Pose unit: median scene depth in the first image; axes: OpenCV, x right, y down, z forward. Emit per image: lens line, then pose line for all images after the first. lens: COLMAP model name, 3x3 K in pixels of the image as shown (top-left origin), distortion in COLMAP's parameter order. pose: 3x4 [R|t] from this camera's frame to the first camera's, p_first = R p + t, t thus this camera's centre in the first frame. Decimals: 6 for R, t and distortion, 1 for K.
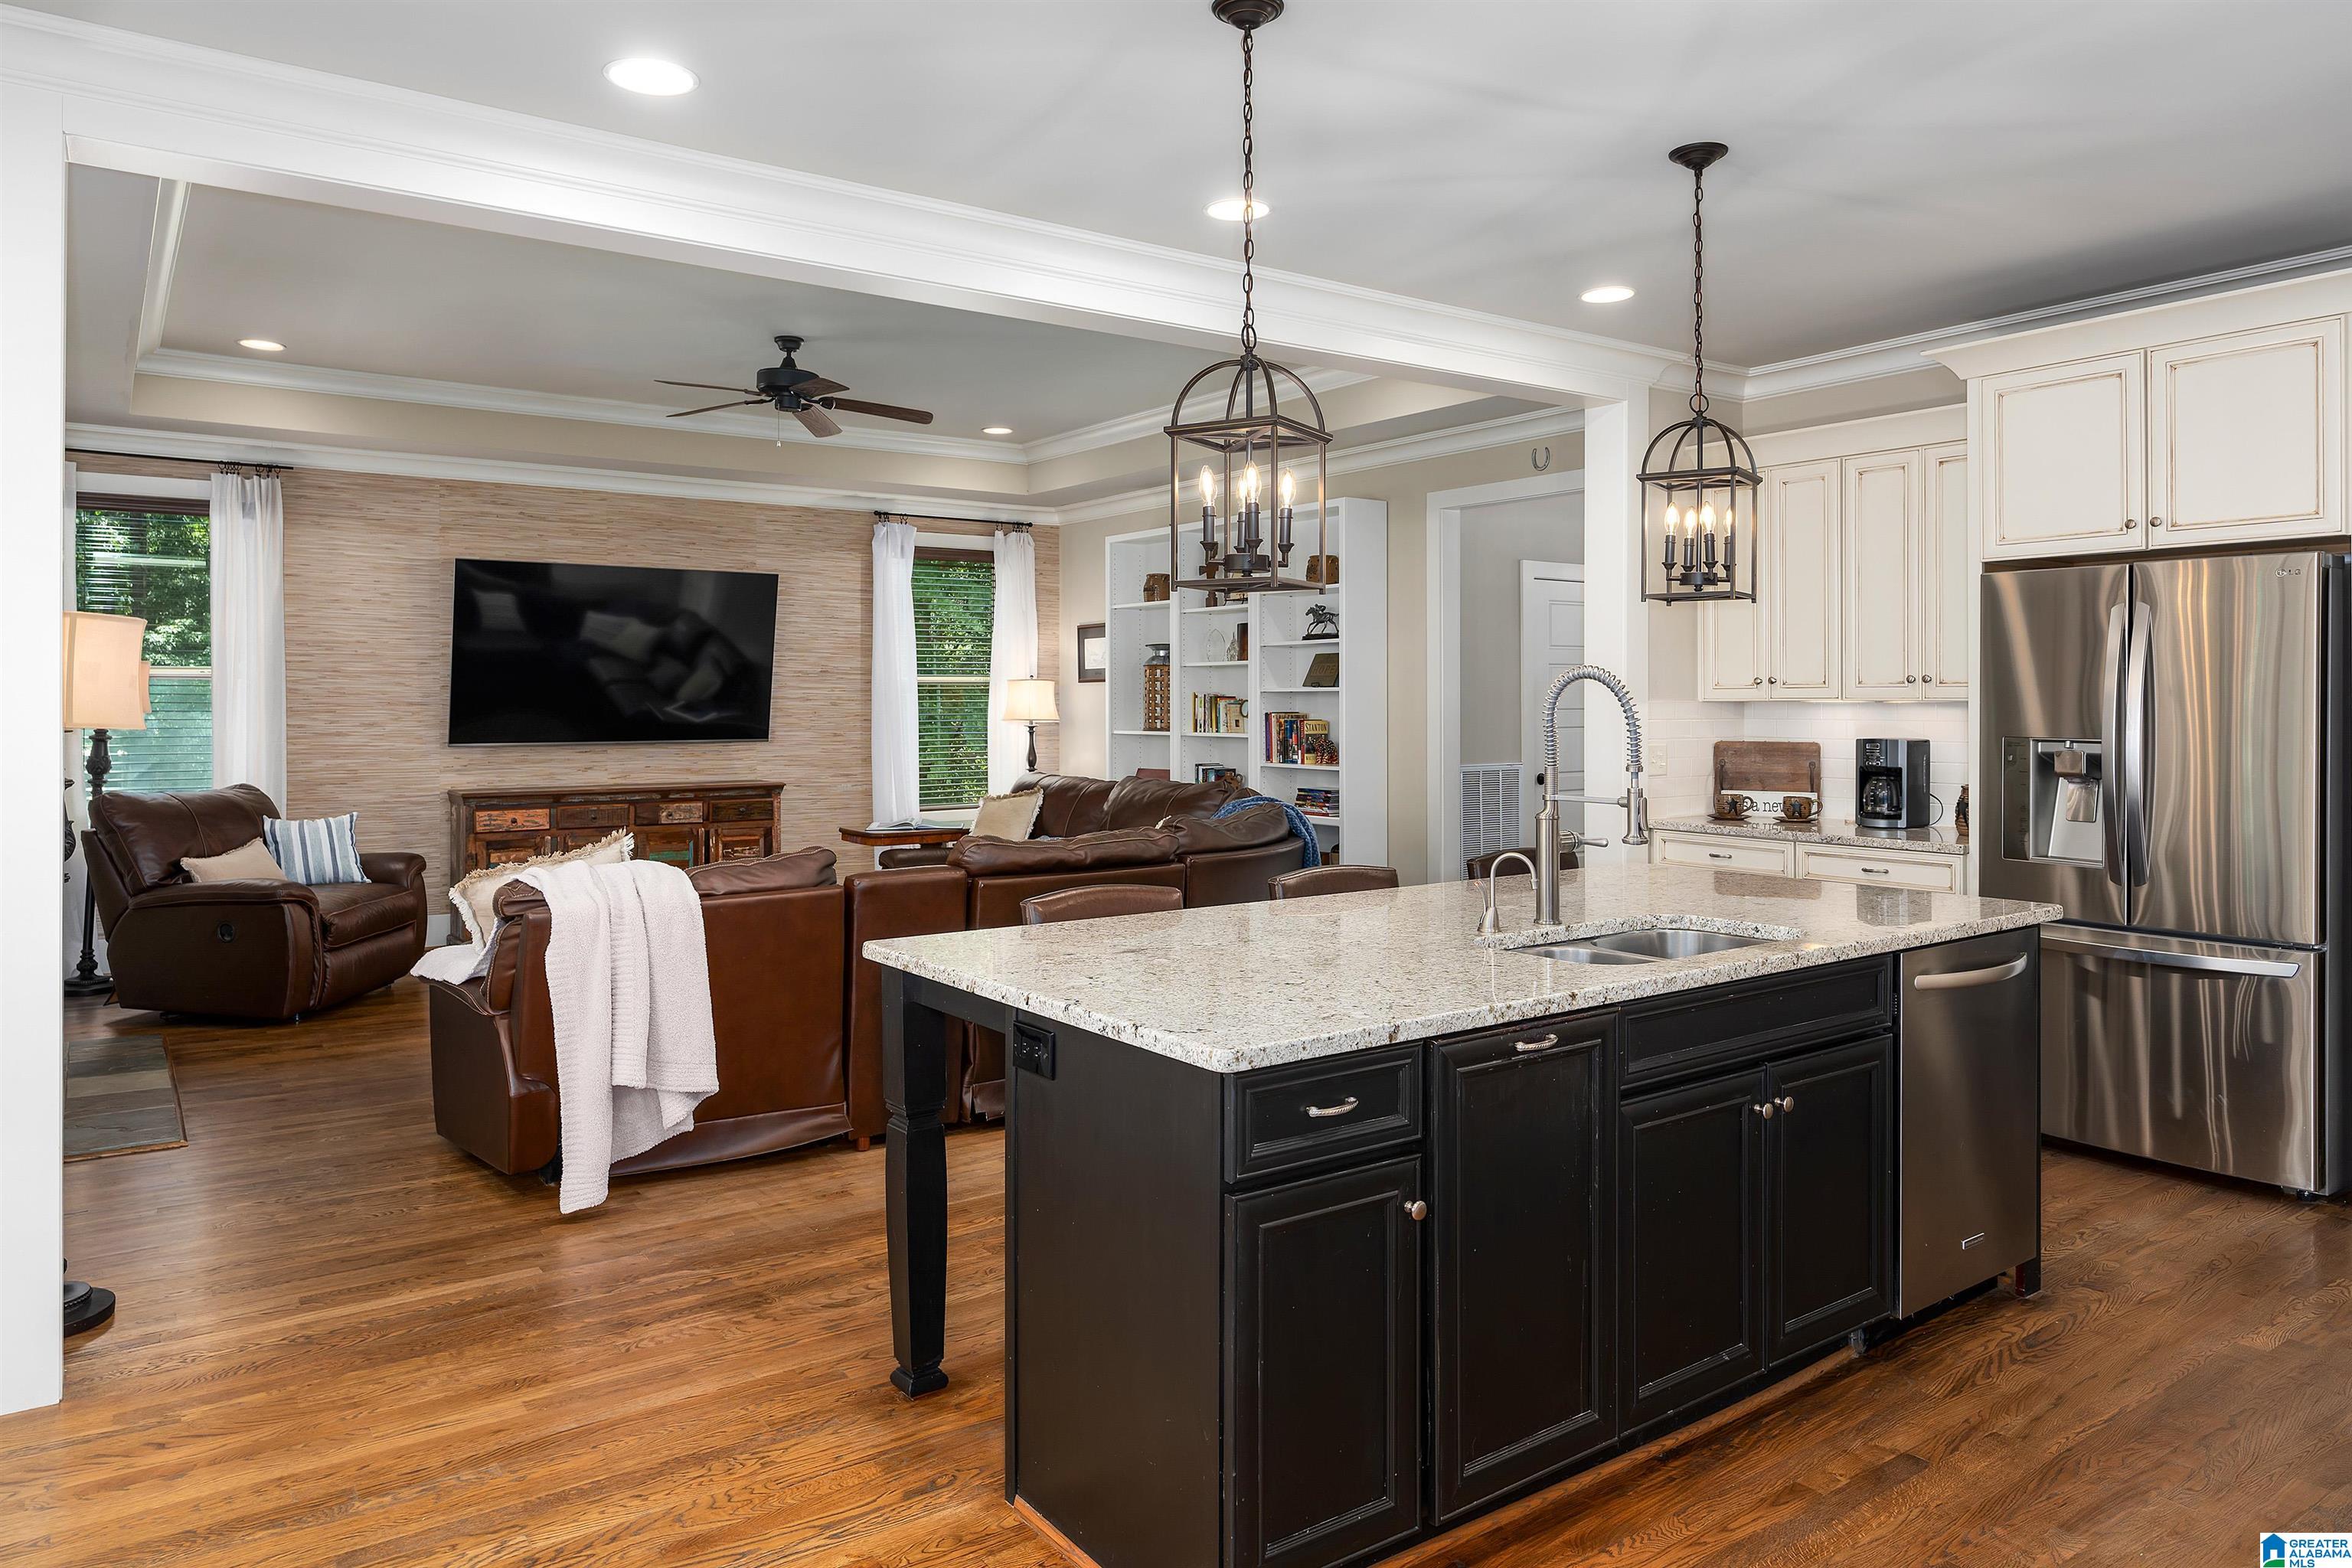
lens RADIAL K [[1518.9, 0, 1176.1], [0, 1518.9, 707.8], [0, 0, 1]] dist [0.005570, 0.002222]
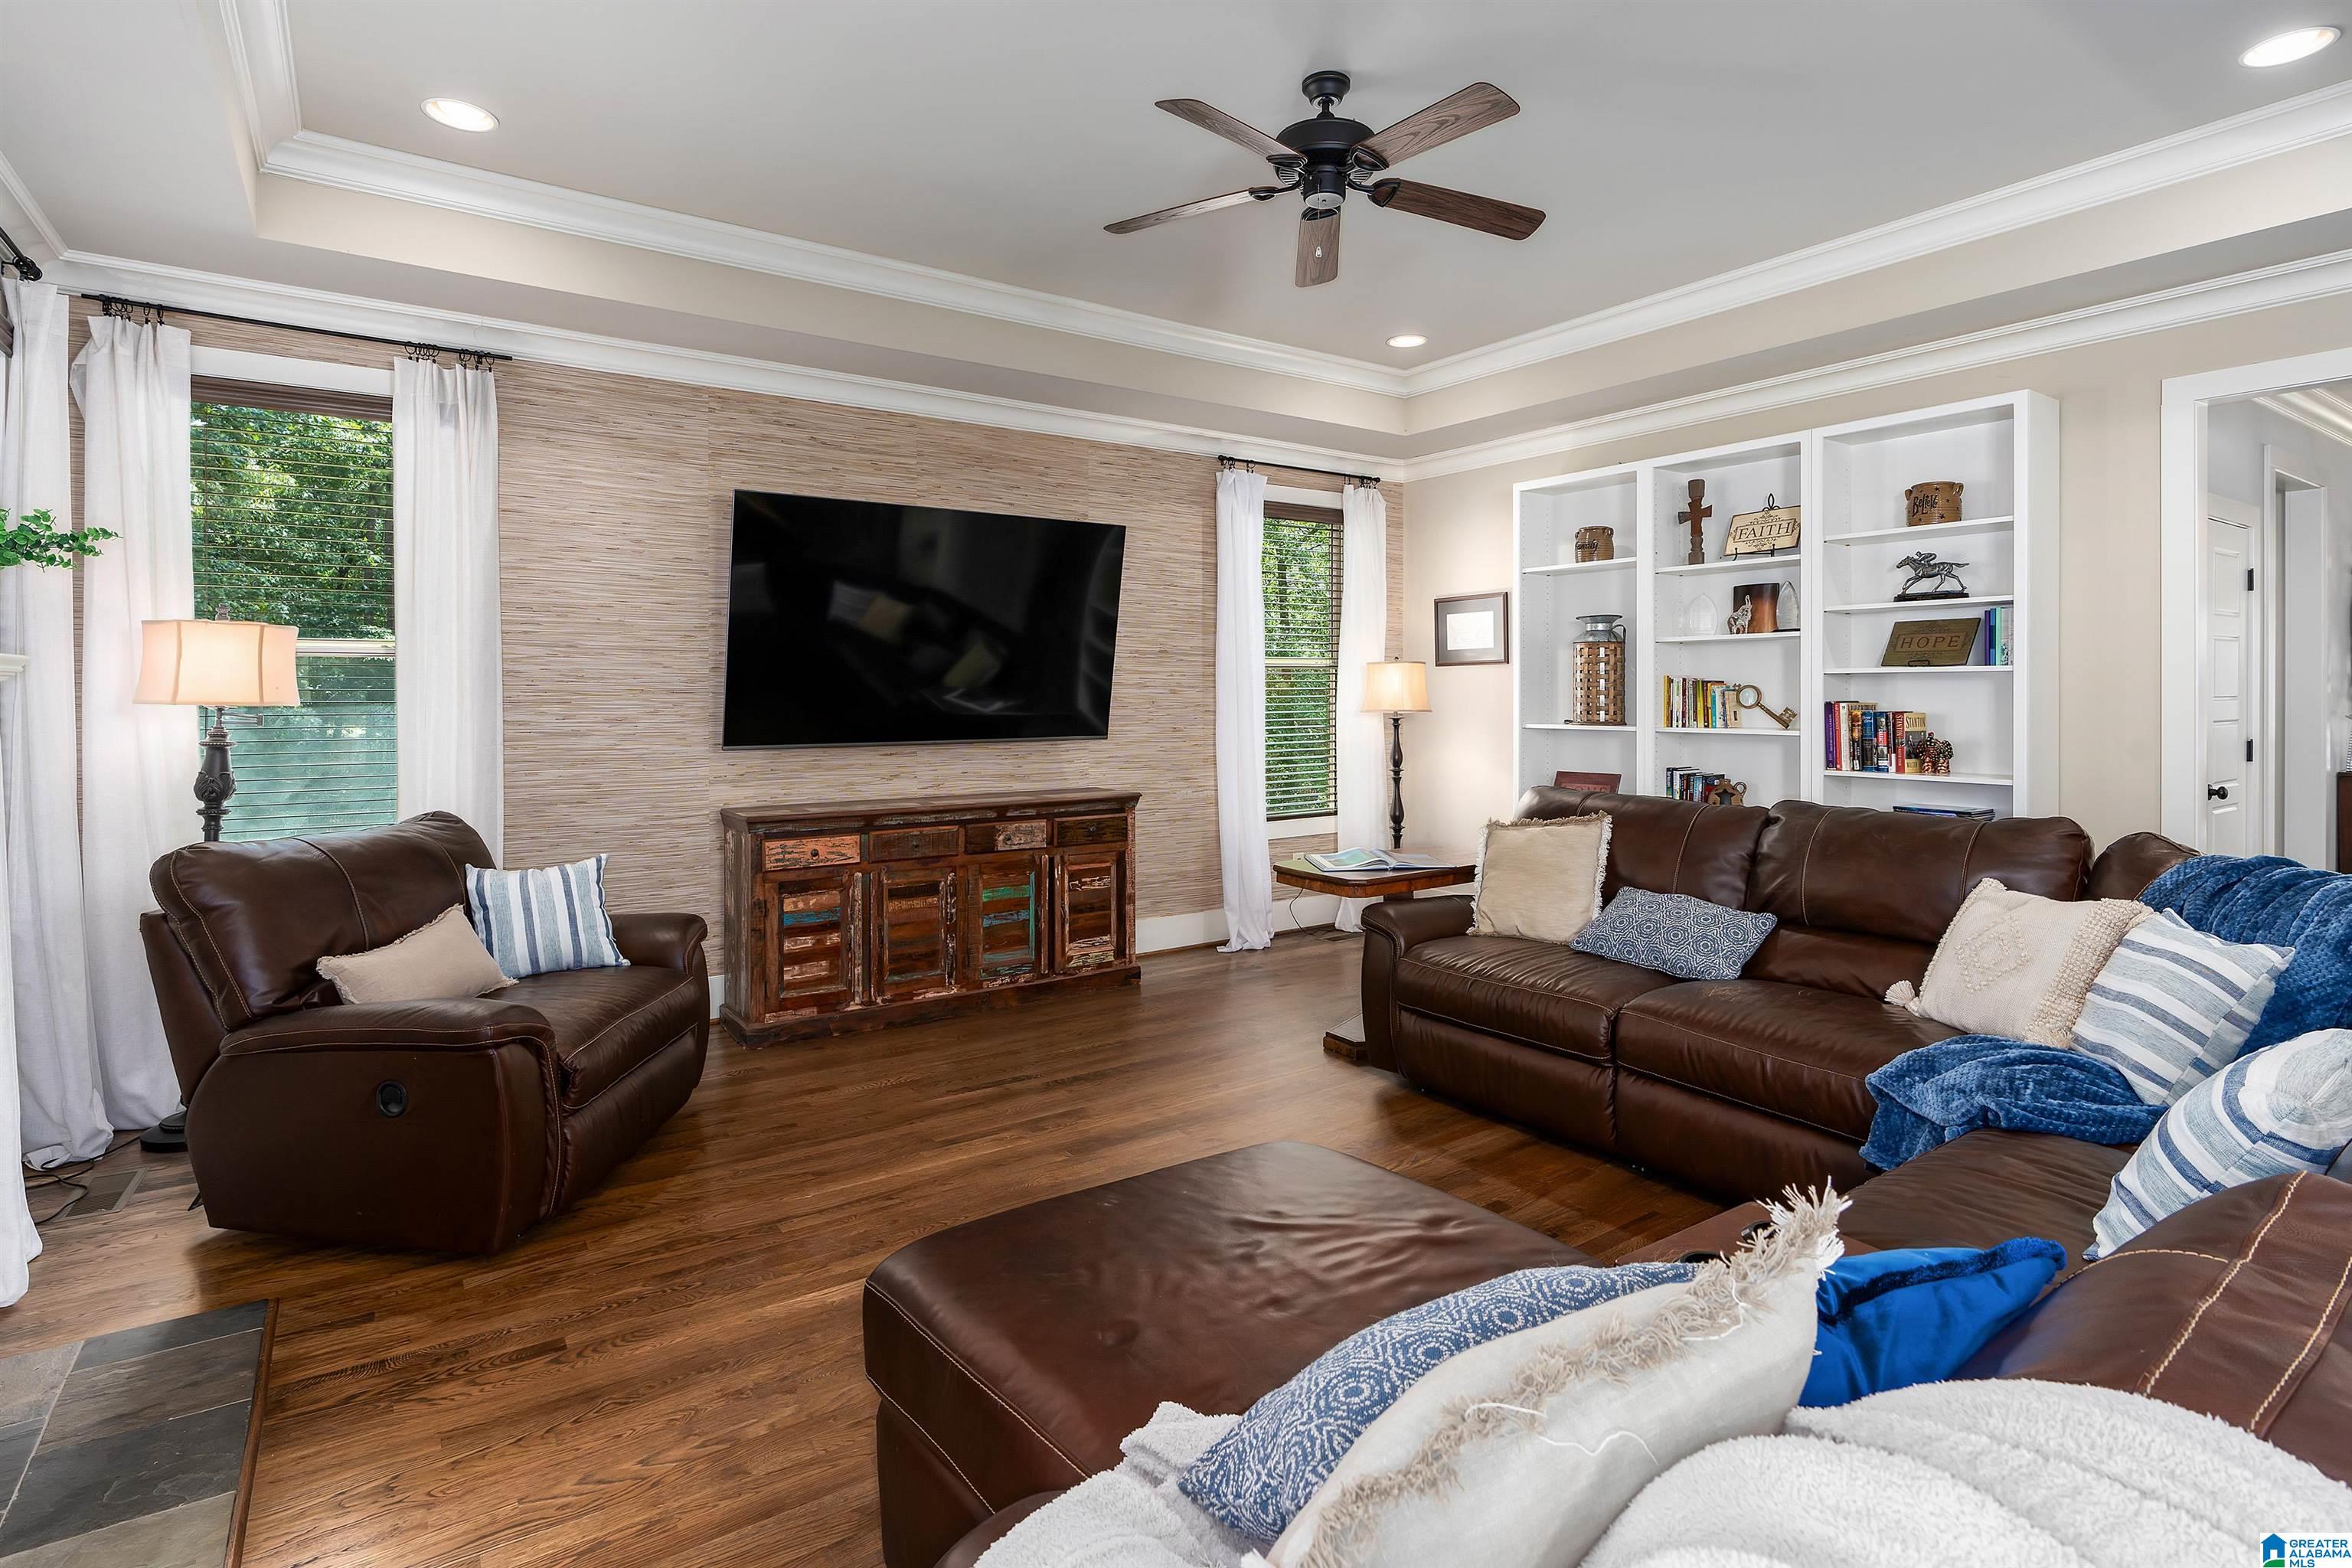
lens RADIAL K [[1171.2, 0, 1176.5], [0, 1171.2, 700.3], [0, 0, 1]] dist [-0.001157, -0.000018]
pose [[0.999887, -0.000958, -0.014979, -0.250460], [0.001008, 0.999994, 0.003364, -0.000051], [0.014976, -0.003379, 0.999882, 0.437916]]
